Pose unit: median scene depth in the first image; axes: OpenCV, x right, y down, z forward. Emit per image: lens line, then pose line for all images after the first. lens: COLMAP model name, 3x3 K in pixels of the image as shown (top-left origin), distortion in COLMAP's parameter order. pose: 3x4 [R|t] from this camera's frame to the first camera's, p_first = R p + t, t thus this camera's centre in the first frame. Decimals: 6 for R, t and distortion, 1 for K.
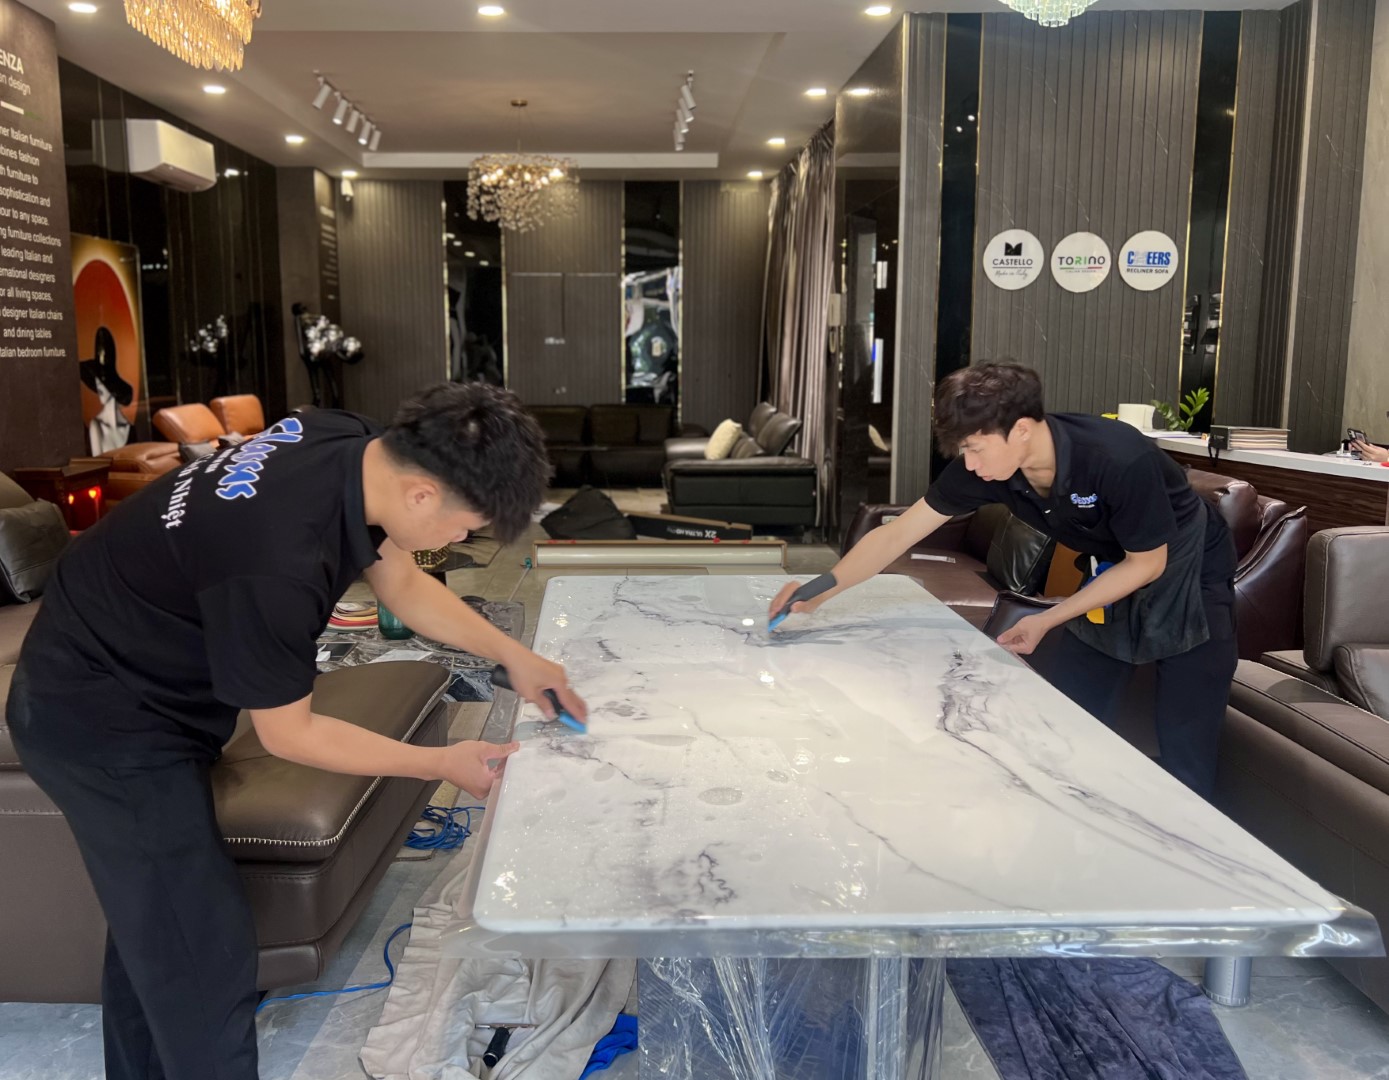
lens RADIAL K [[1282.2, 0, 692.4], [0, 1282.2, 508.0], [0, 0, 1]] dist [0.046691, -0.131969]
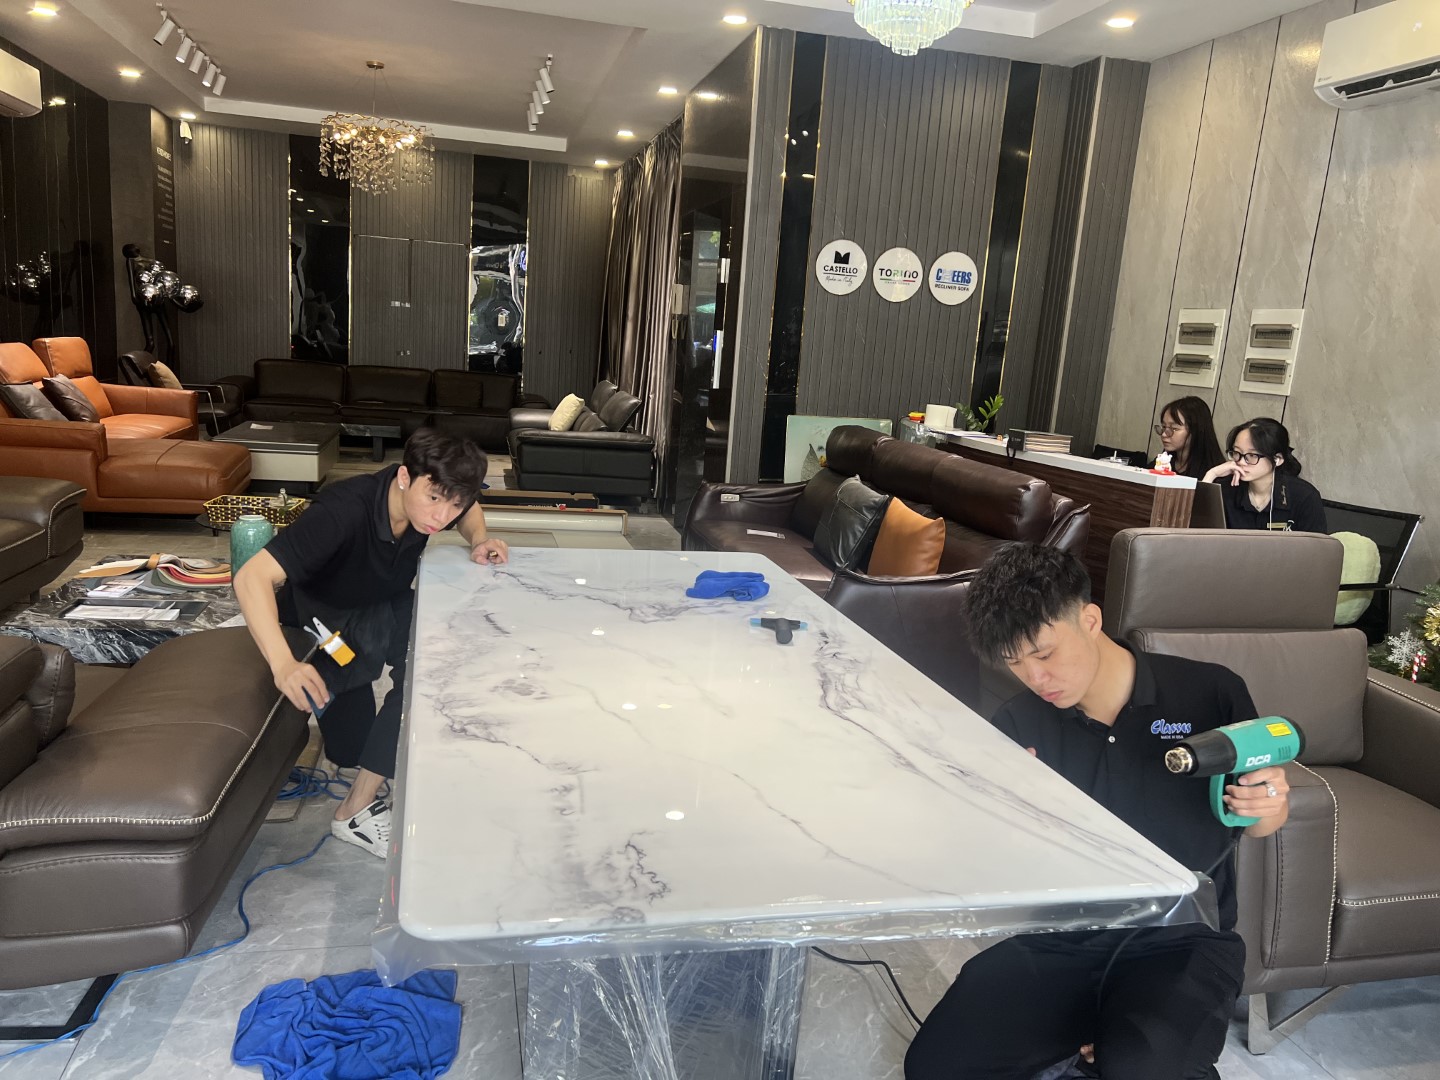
lens RADIAL K [[1087.6, 0, 717.7], [0, 1087.6, 543.6], [0, 0, 1]] dist [0.048341, -0.084573]
pose [[0.973193, 0.032074, 0.227745, -0.062965], [-0.048833, 0.996466, 0.068339, -0.013609], [-0.224748, -0.077629, 0.971320, 0.086349]]
